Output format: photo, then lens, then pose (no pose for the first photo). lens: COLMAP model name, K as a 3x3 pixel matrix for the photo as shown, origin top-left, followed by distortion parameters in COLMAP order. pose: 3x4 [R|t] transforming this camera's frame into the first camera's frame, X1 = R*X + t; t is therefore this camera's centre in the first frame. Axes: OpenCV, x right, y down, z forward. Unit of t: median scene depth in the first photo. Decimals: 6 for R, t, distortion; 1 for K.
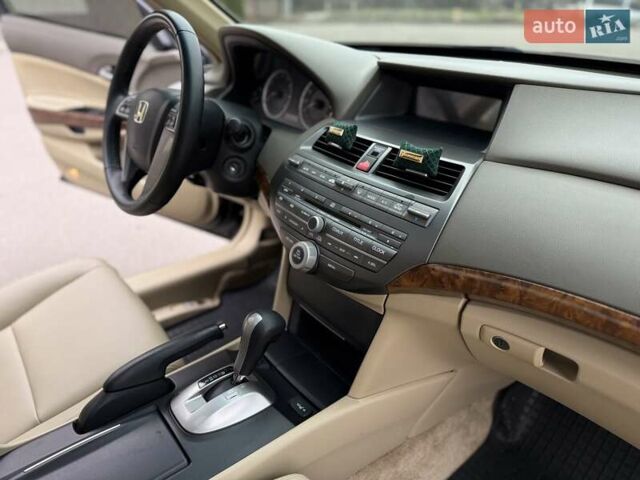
lens RADIAL K [[463.7, 0, 320.0], [0, 463.7, 240.0], [0, 0, 1]] dist [0.017966, -0.001587]
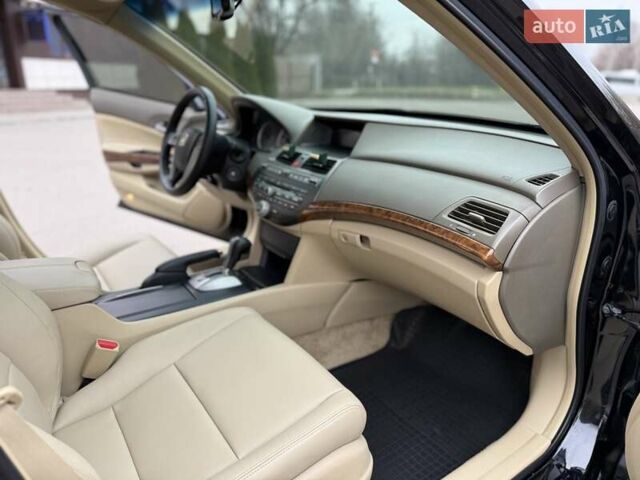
lens RADIAL K [[441.9, 0, 320.0], [0, 441.9, 240.0], [0, 0, 1]] dist [0.110186, -0.169058]
pose [[0.998530, 0.023755, -0.048719, 0.257262], [-0.029838, 0.991299, -0.128199, 0.341881], [0.045250, 0.129464, 0.990551, -0.694242]]
